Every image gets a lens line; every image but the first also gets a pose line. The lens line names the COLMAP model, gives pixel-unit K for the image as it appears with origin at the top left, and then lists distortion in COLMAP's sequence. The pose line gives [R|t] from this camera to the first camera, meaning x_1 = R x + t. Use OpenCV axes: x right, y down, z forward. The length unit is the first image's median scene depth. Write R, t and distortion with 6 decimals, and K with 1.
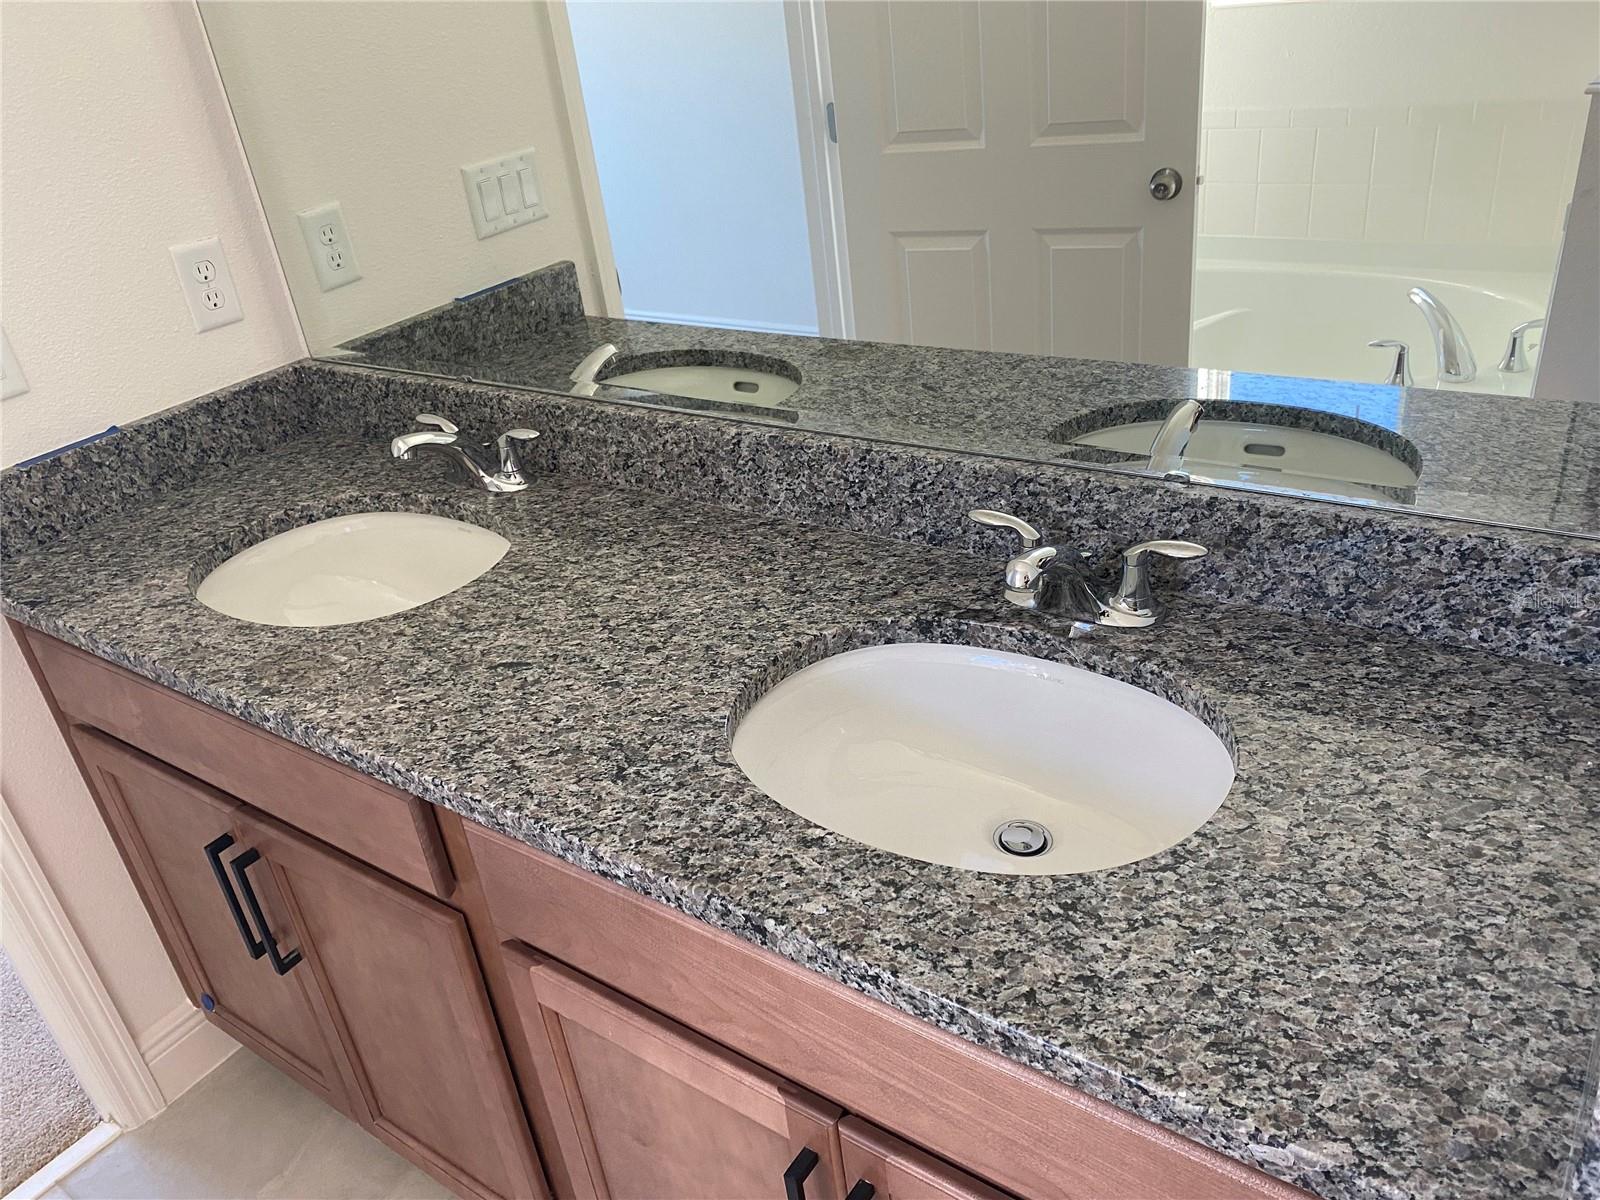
lens RADIAL K [[1230.5, 0, 818.0], [0, 1230.5, 643.8], [0, 0, 1]] dist [0.061708, -0.000918]
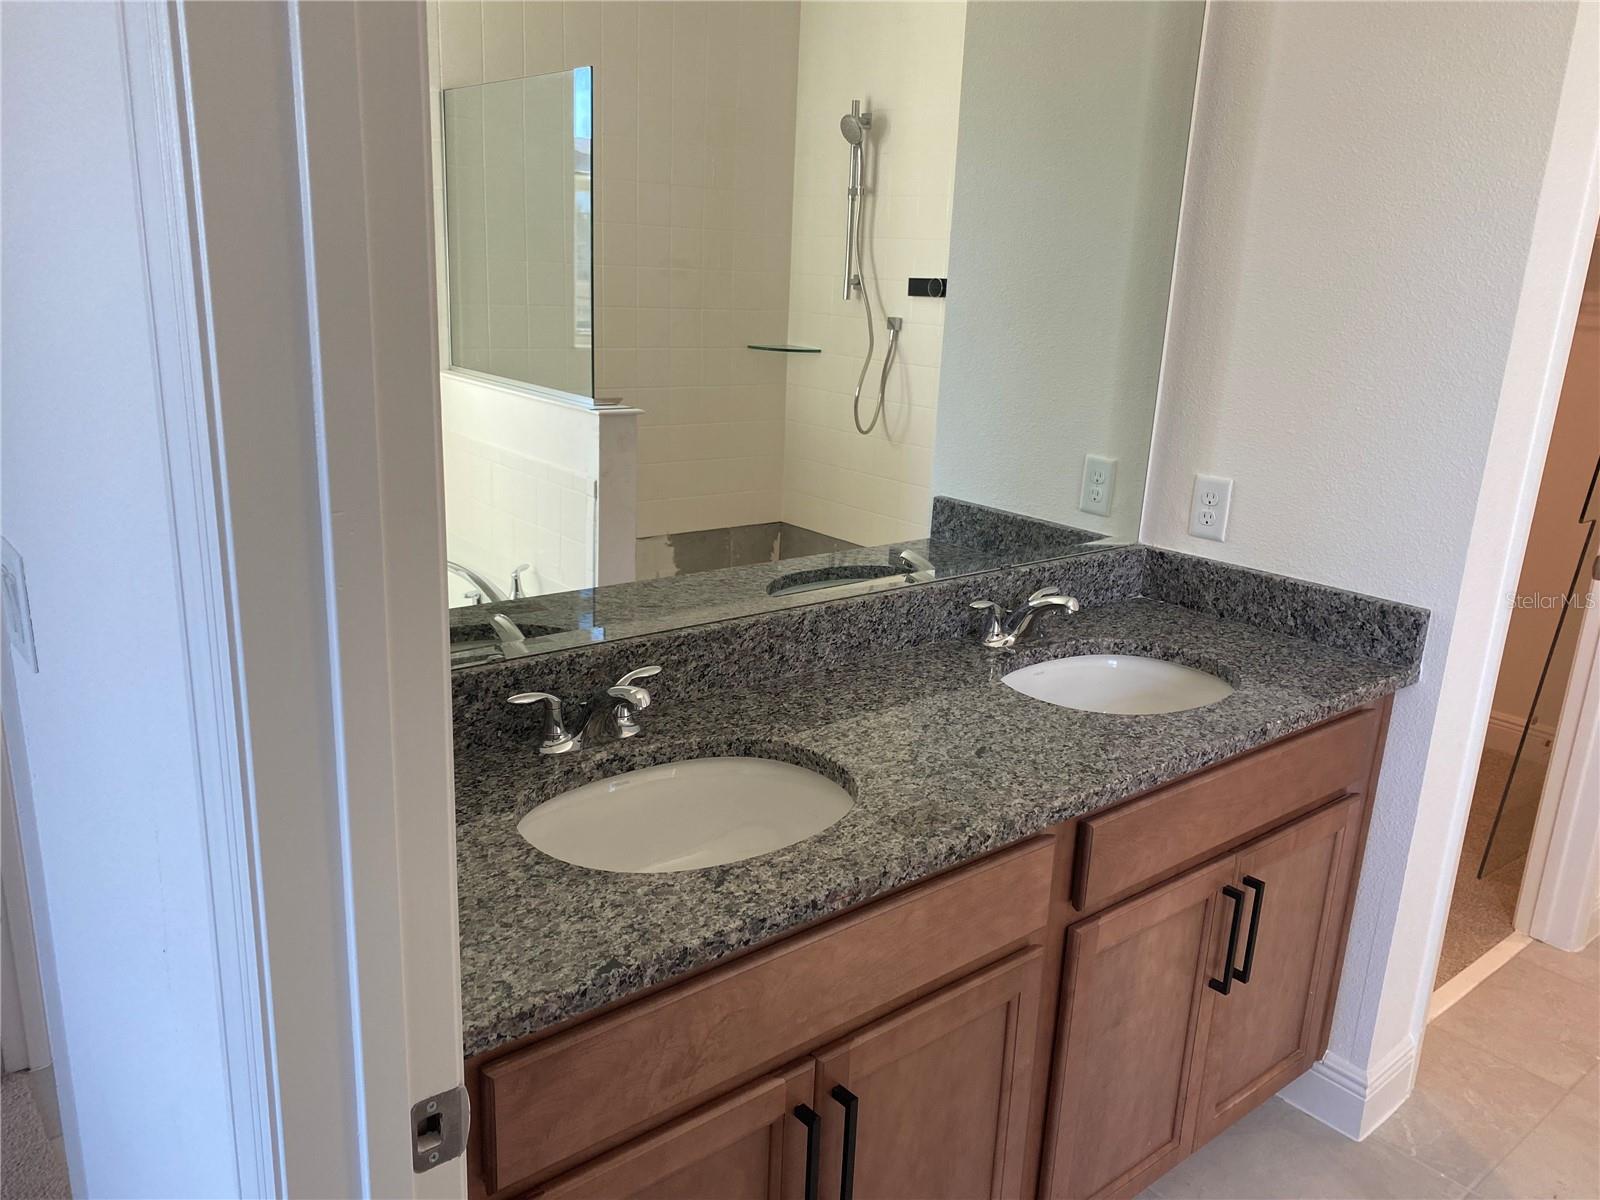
lens RADIAL K [[1214.0, 0, 800.0], [0, 1214.0, 600.0], [0, 0, 1]] dist [0.009204, 0.005945]
pose [[0.253219, -0.134045, 0.958077, -1.405369], [0.422268, 0.906343, 0.015202, -0.216153], [-0.870385, 0.400716, 0.286106, 0.646434]]
